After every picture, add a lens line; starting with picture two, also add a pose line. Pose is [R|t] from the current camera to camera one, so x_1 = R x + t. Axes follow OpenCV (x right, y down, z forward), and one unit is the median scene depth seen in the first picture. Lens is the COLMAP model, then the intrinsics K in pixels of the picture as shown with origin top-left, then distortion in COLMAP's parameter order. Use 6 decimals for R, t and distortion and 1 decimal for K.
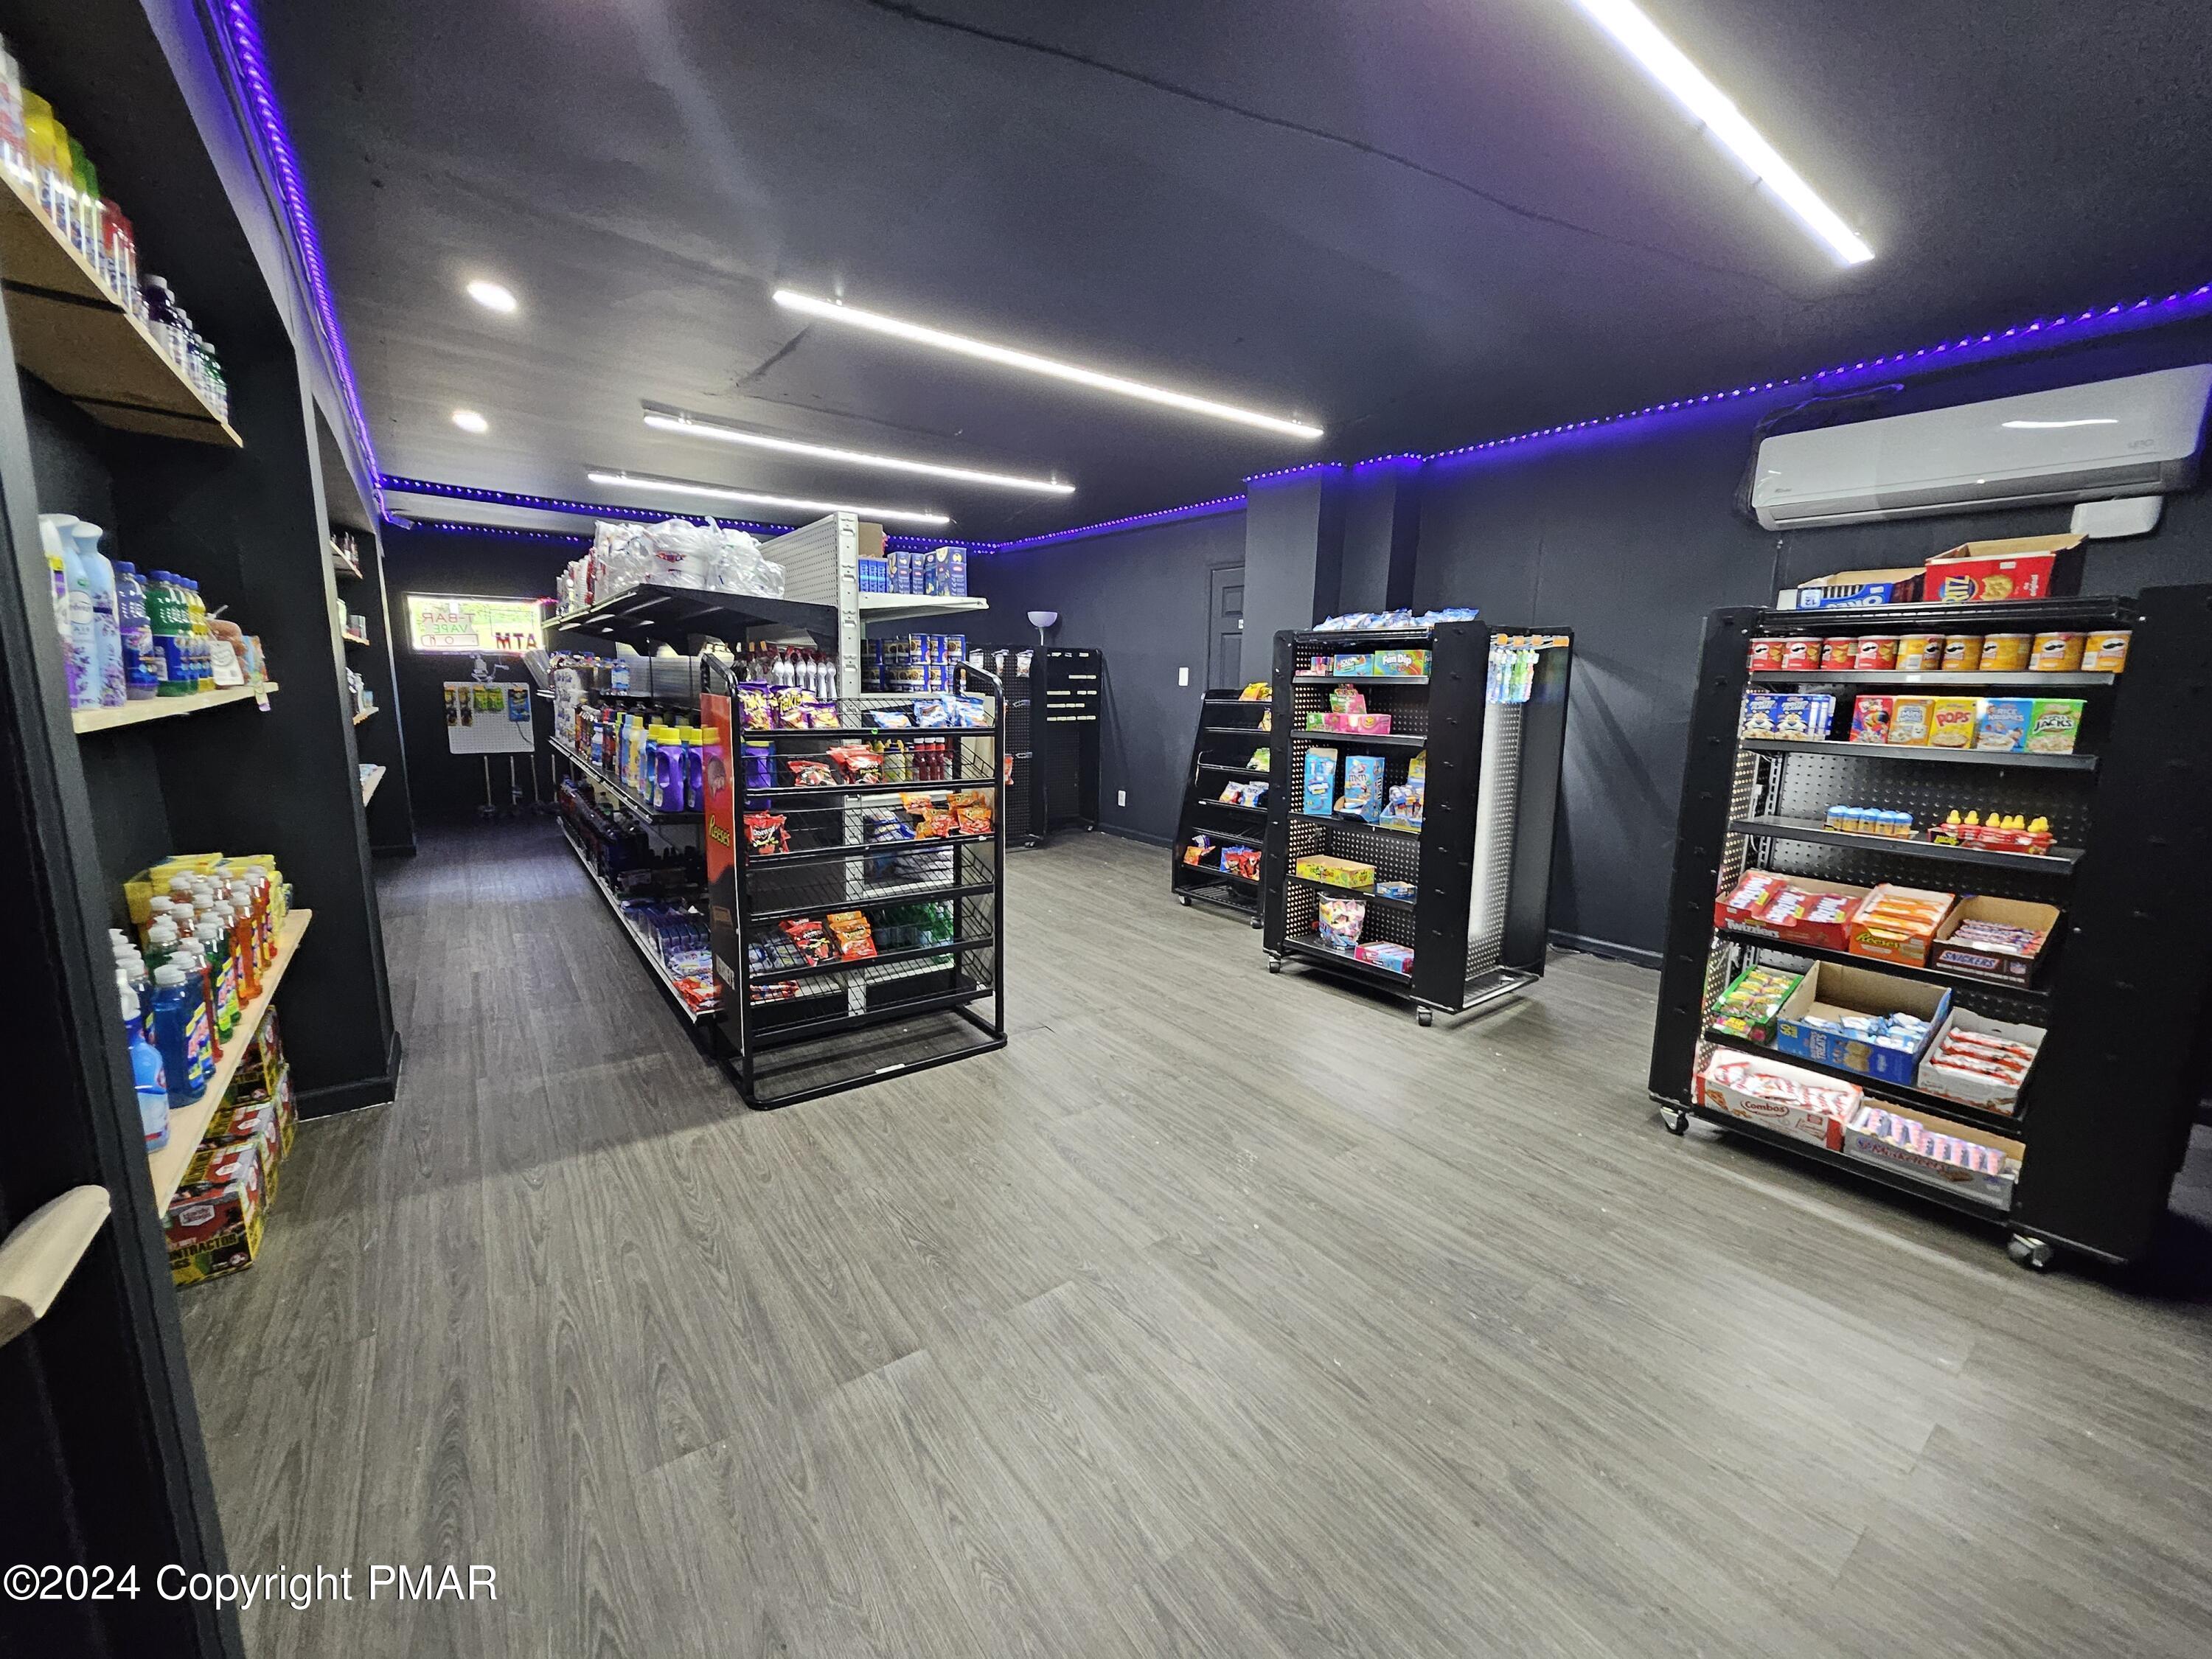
lens RADIAL K [[901.4, 0, 1096.6], [0, 901.4, 828.1], [0, 0, 1]] dist [0.009216, -0.003327]
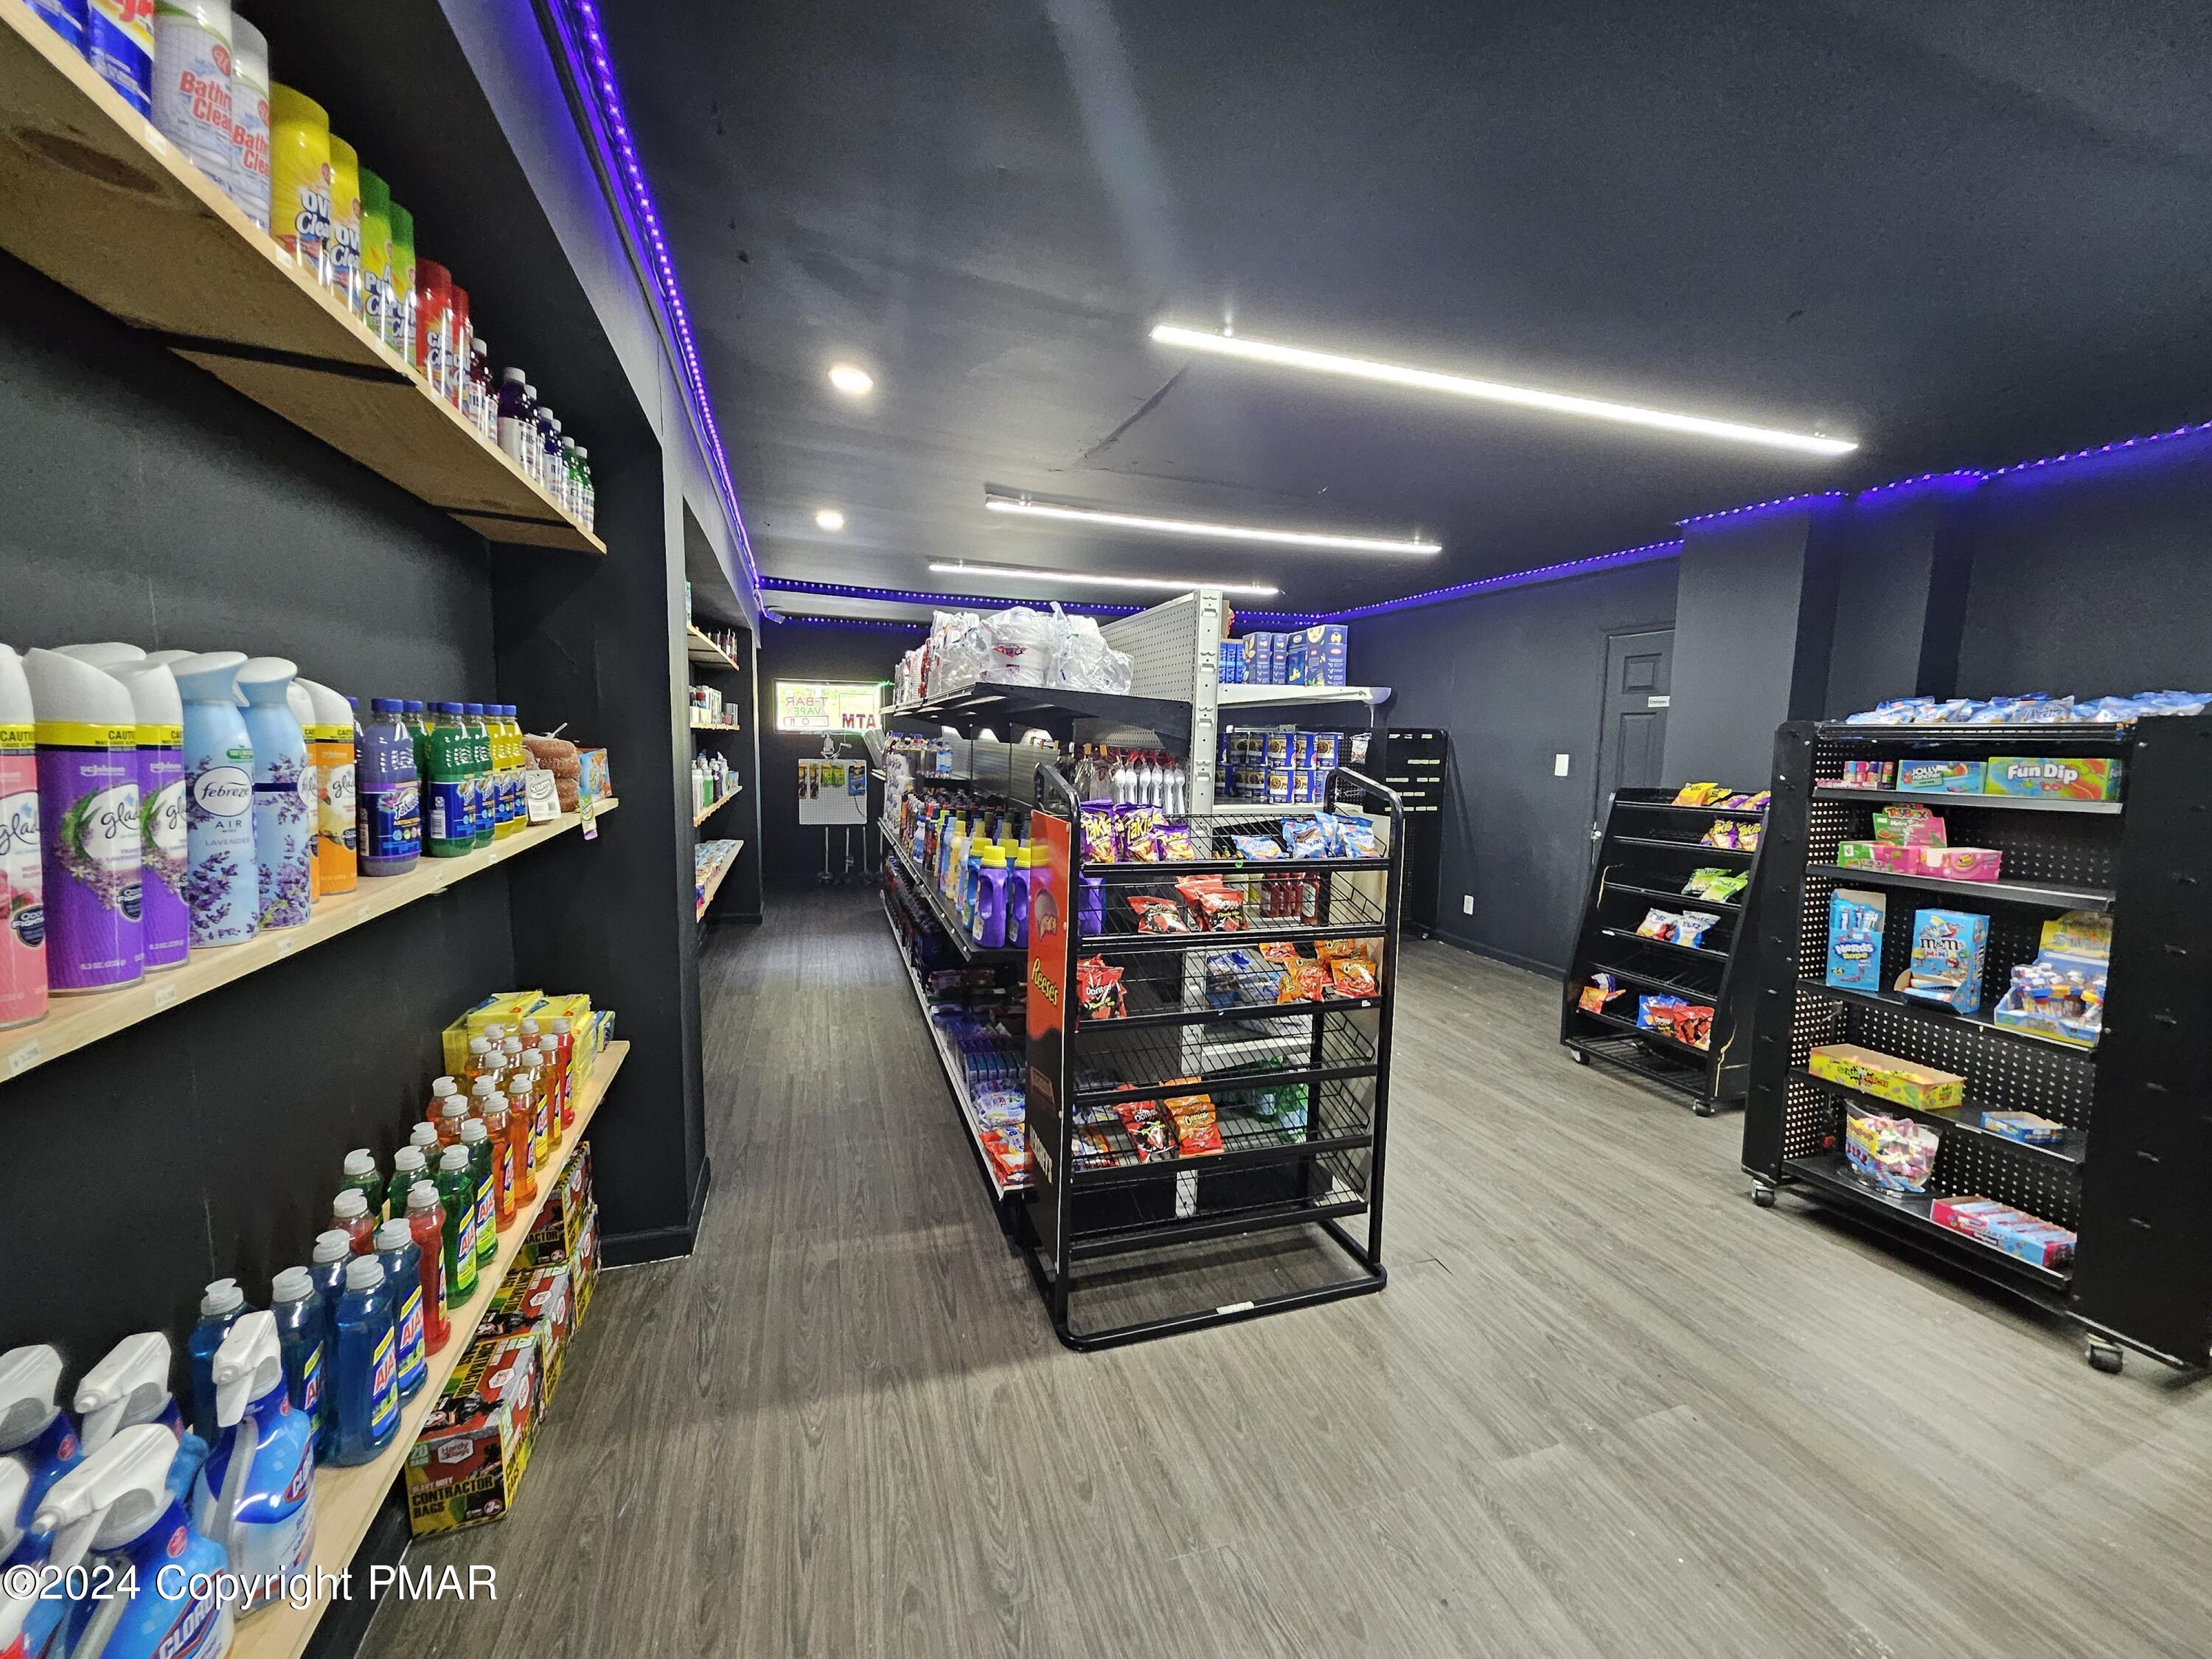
lens RADIAL K [[901.4, 0, 1096.6], [0, 901.4, 828.1], [0, 0, 1]] dist [0.009216, -0.003327]
pose [[0.952272, 0.032502, -0.303515, -0.112200], [-0.054129, 0.996537, -0.063114, -0.072478], [0.300412, 0.076531, 0.950734, 0.196454]]
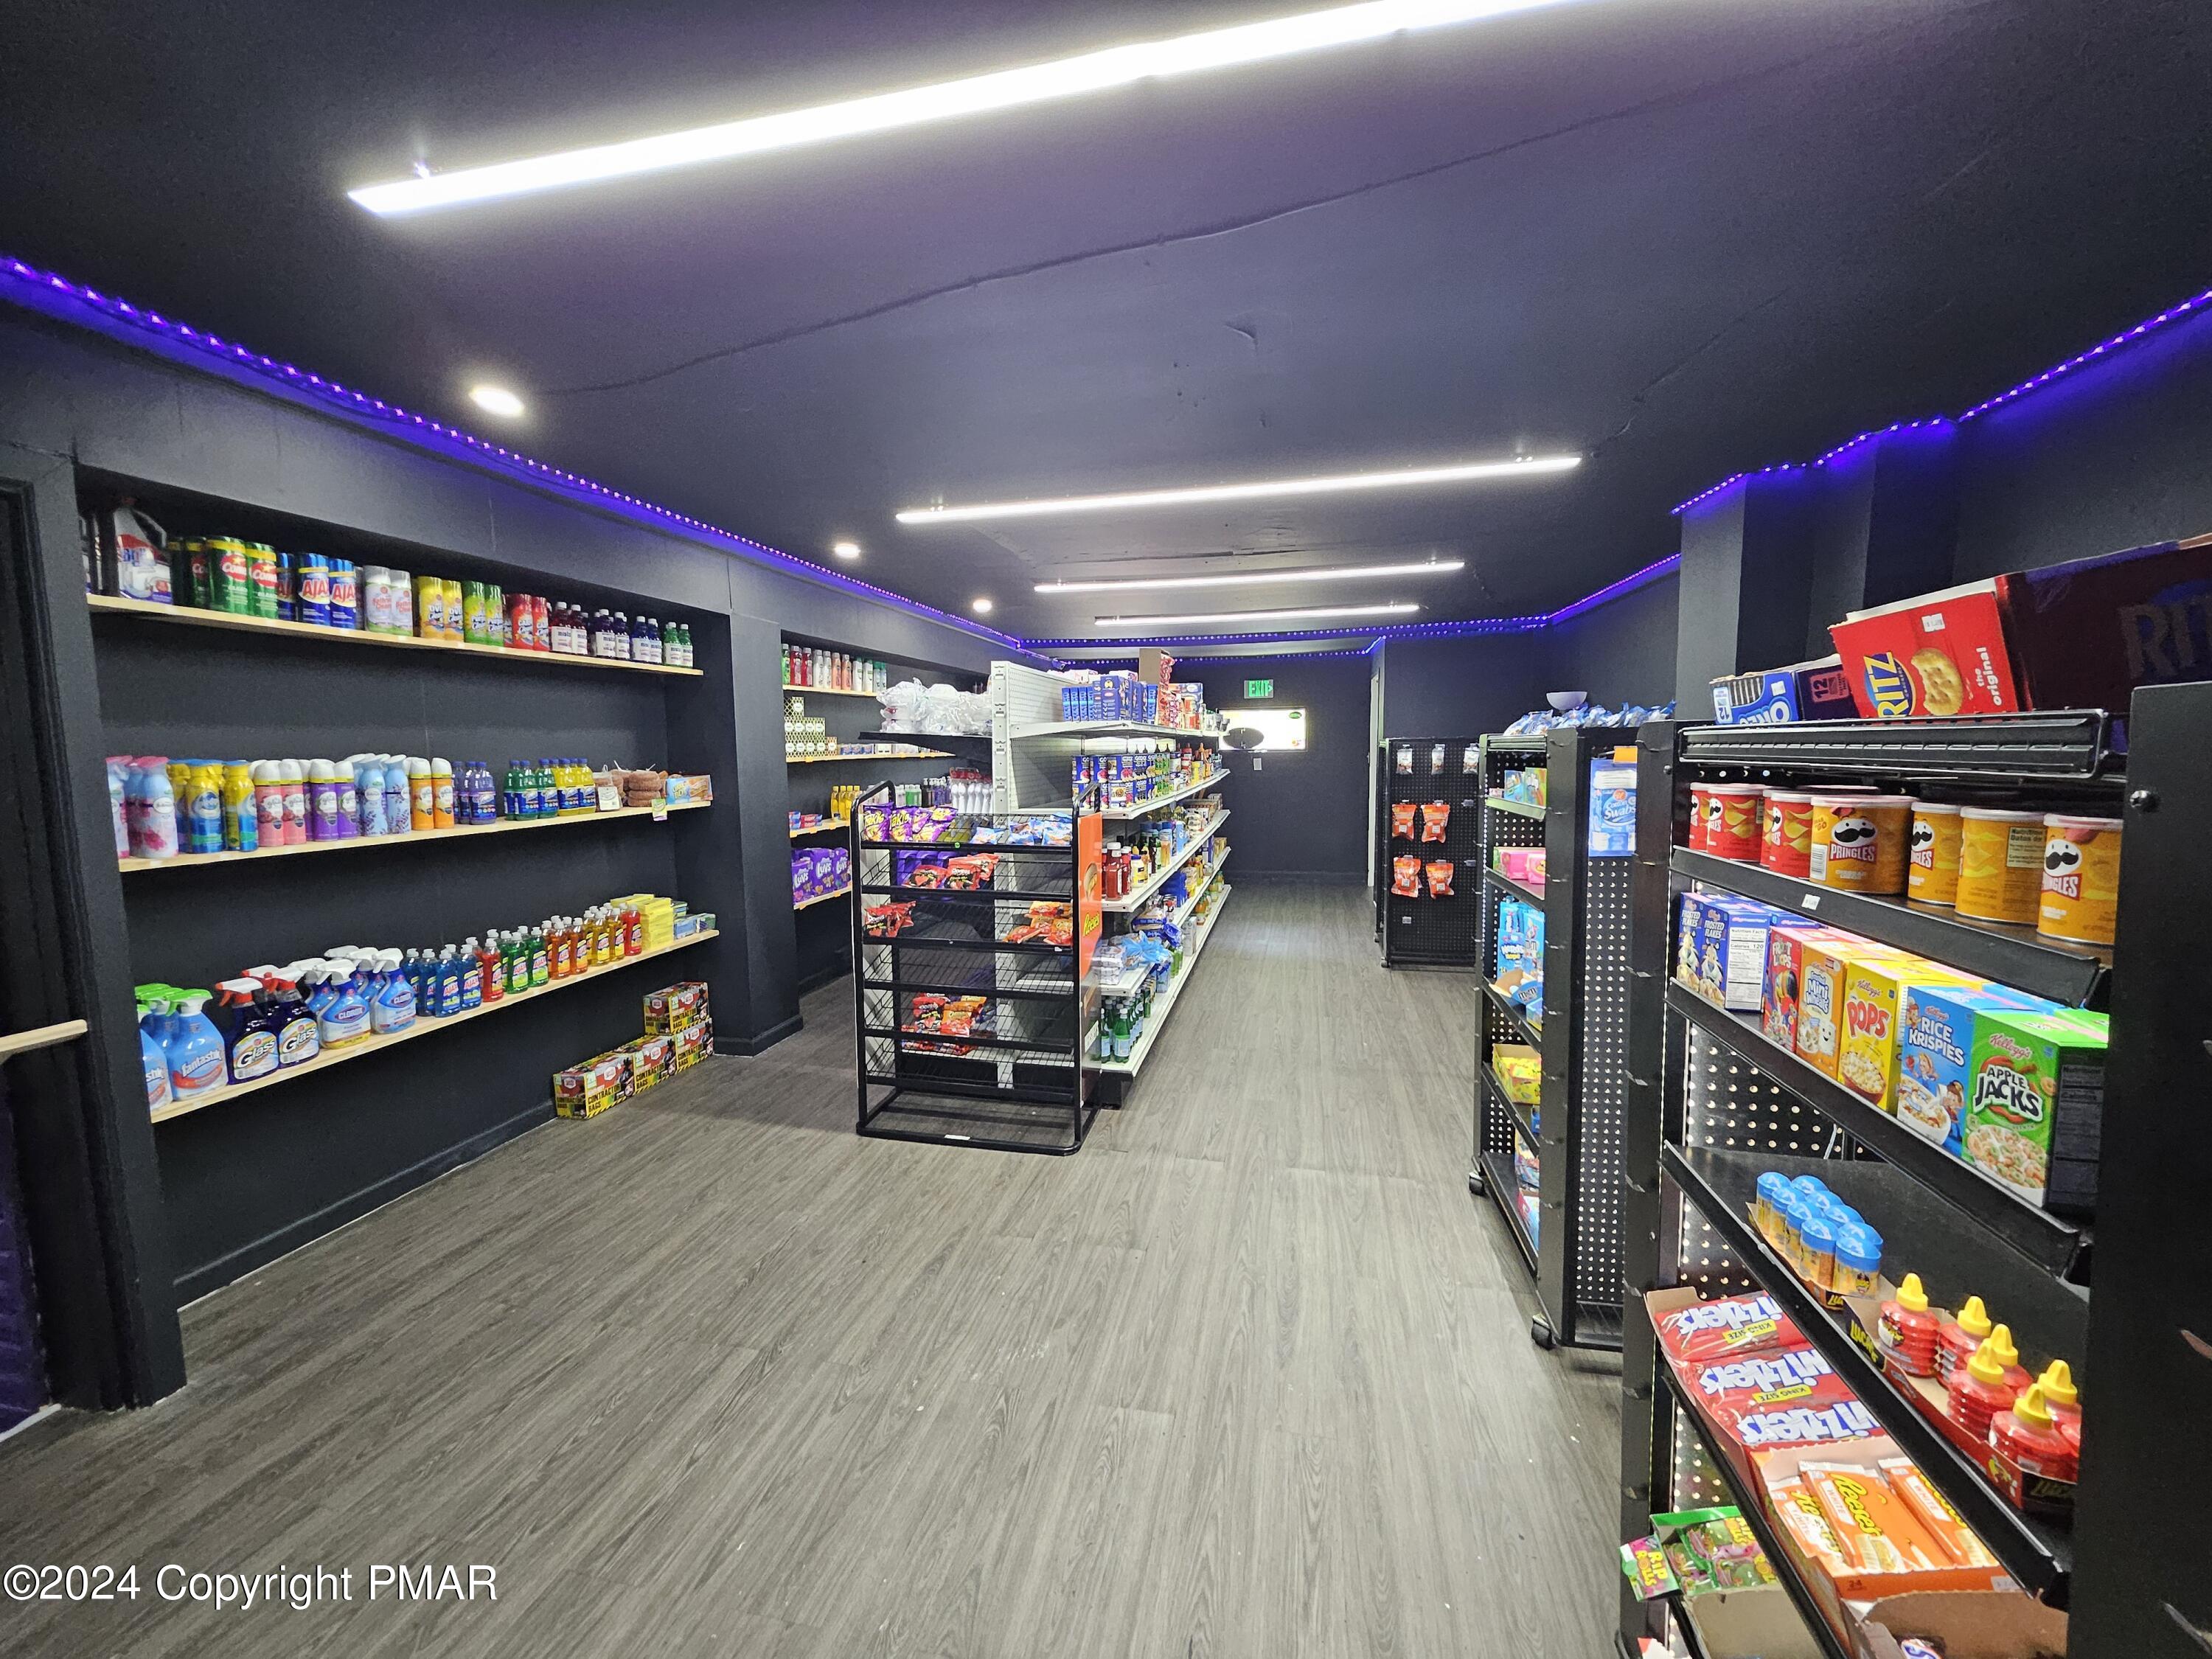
lens RADIAL K [[885.4, 0, 1078.7], [0, 885.4, 830.8], [0, 0, 1]] dist [0.008014, -0.000018]
pose [[0.643659, 0.049138, -0.763733, 0.648275], [-0.106009, 0.994041, -0.025387, -0.099190], [0.757935, 0.097303, 0.645032, 0.319864]]
